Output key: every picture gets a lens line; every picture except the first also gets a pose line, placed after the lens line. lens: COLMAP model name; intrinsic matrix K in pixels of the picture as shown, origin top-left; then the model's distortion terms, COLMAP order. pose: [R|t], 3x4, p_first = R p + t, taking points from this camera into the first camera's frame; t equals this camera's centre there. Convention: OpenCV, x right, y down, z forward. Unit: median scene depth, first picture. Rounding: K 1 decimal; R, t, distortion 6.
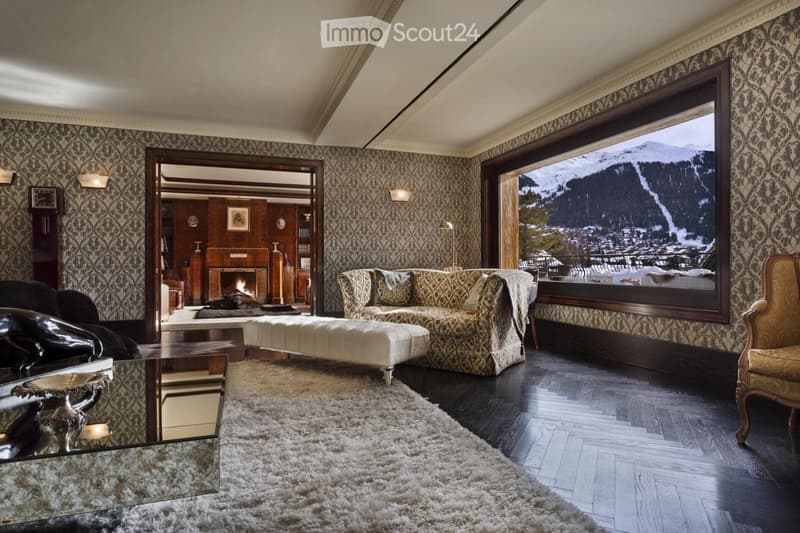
lens RADIAL K [[463.6, 0, 400.0], [0, 463.6, 266.5], [0, 0, 1]] dist [0.003406, 0.000659]
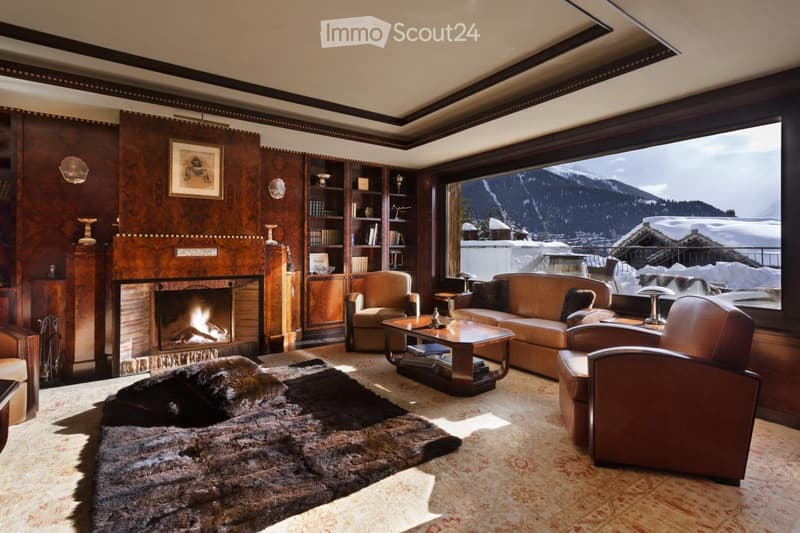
lens RADIAL K [[381.8, 0, 399.2], [0, 381.8, 243.5], [0, 0, 1]] dist [0.003349, 0.000458]
pose [[0.960583, 0.004321, 0.277960, -0.261150], [-0.000546, 0.999907, -0.013658, -0.026925], [-0.277993, 0.012968, 0.960496, 0.588753]]
